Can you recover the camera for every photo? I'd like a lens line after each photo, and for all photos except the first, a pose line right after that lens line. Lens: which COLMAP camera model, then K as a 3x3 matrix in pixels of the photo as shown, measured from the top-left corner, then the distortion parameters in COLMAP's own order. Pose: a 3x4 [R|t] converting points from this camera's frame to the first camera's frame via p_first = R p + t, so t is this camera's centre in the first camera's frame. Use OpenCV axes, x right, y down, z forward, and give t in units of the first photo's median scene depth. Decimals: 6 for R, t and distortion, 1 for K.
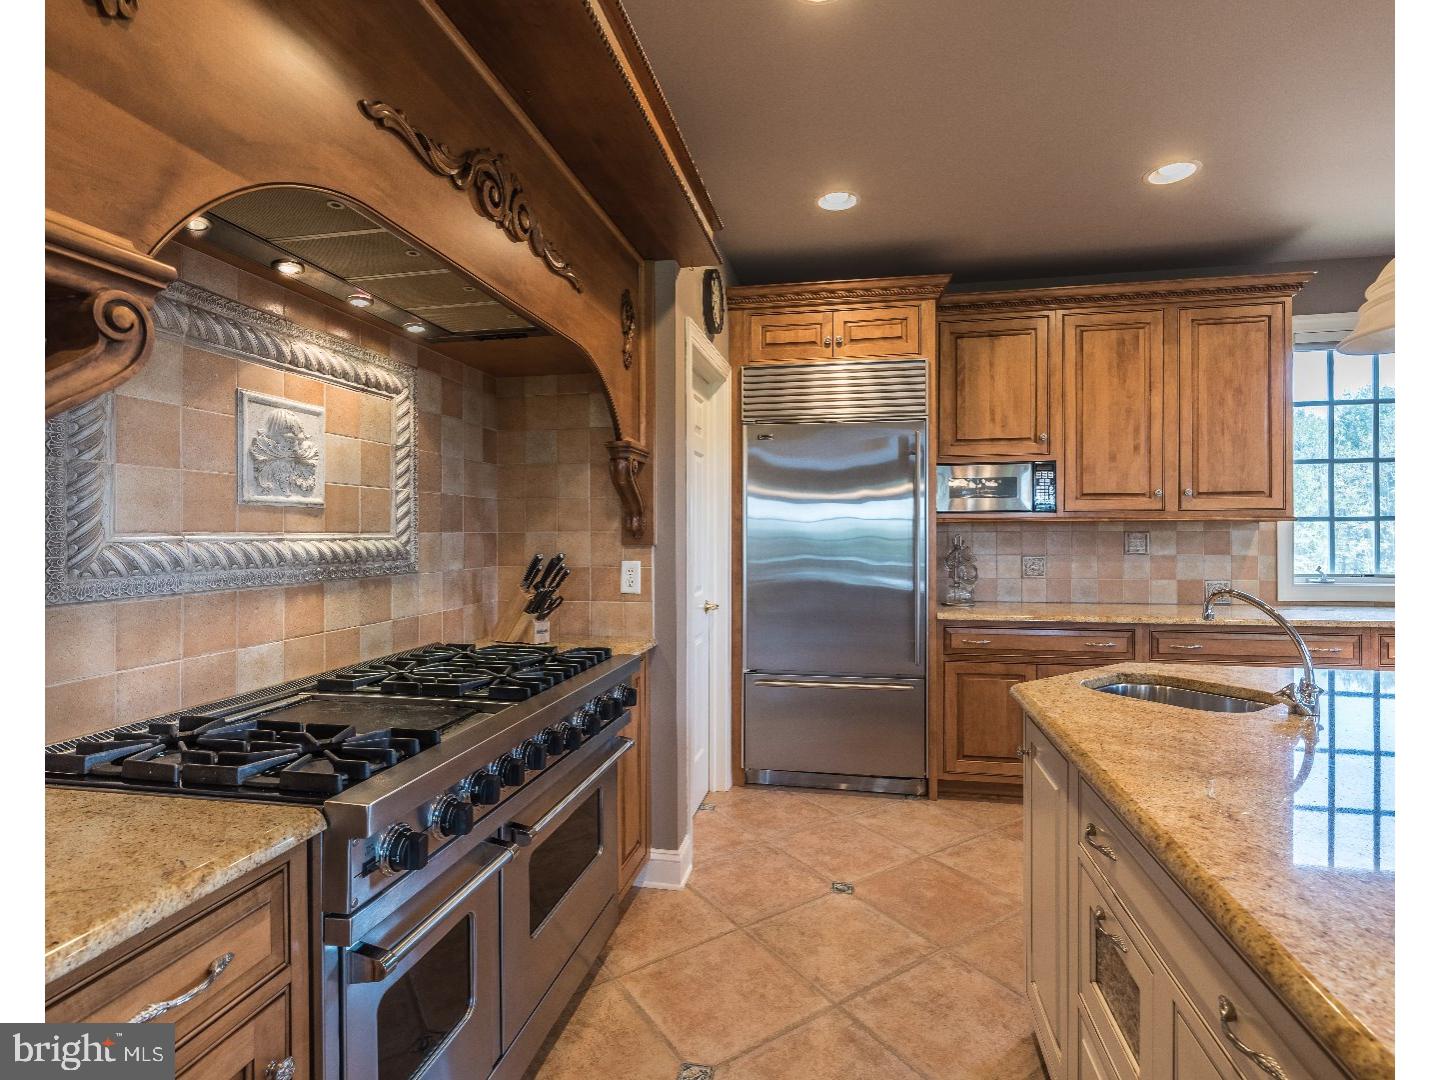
lens RADIAL K [[698.5, 0, 720.1], [0, 698.5, 537.6], [0, 0, 1]] dist [0.000736, 0.000947]
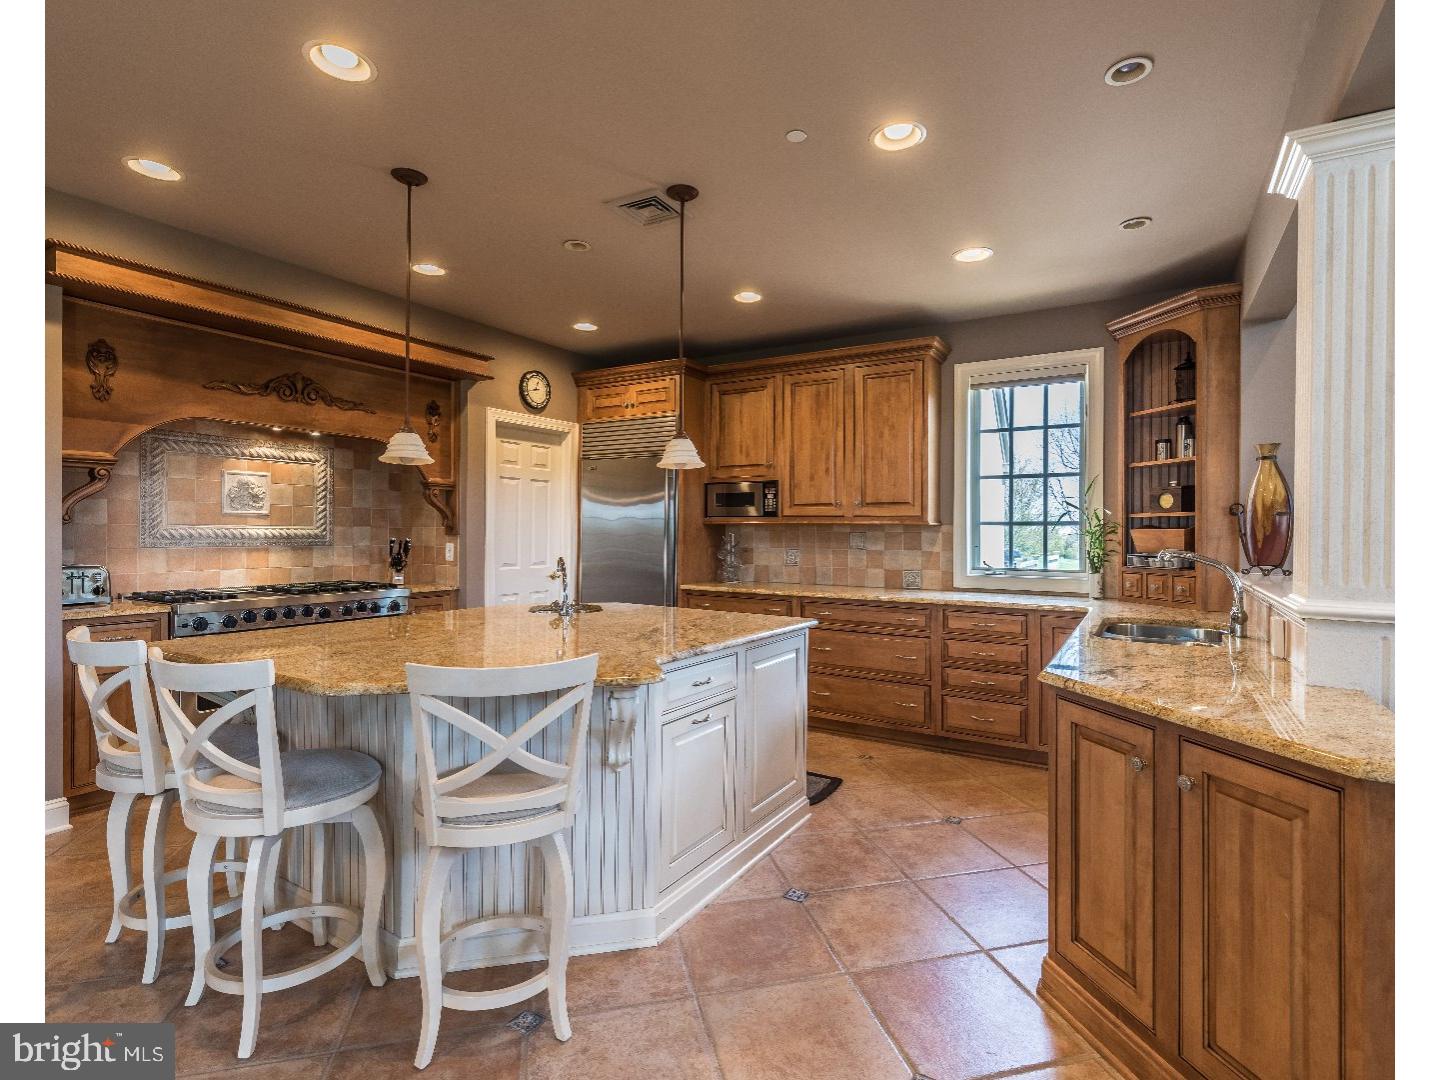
lens RADIAL K [[698.5, 0, 728.4], [0, 698.5, 533.9], [0, 0, 1]] dist [0.000736, 0.000947]
pose [[0.936330, 0.013569, -0.350859, 0.972828], [-0.014588, 0.999894, -0.000262, -0.000974], [0.350819, 0.005364, 0.936428, -0.378522]]
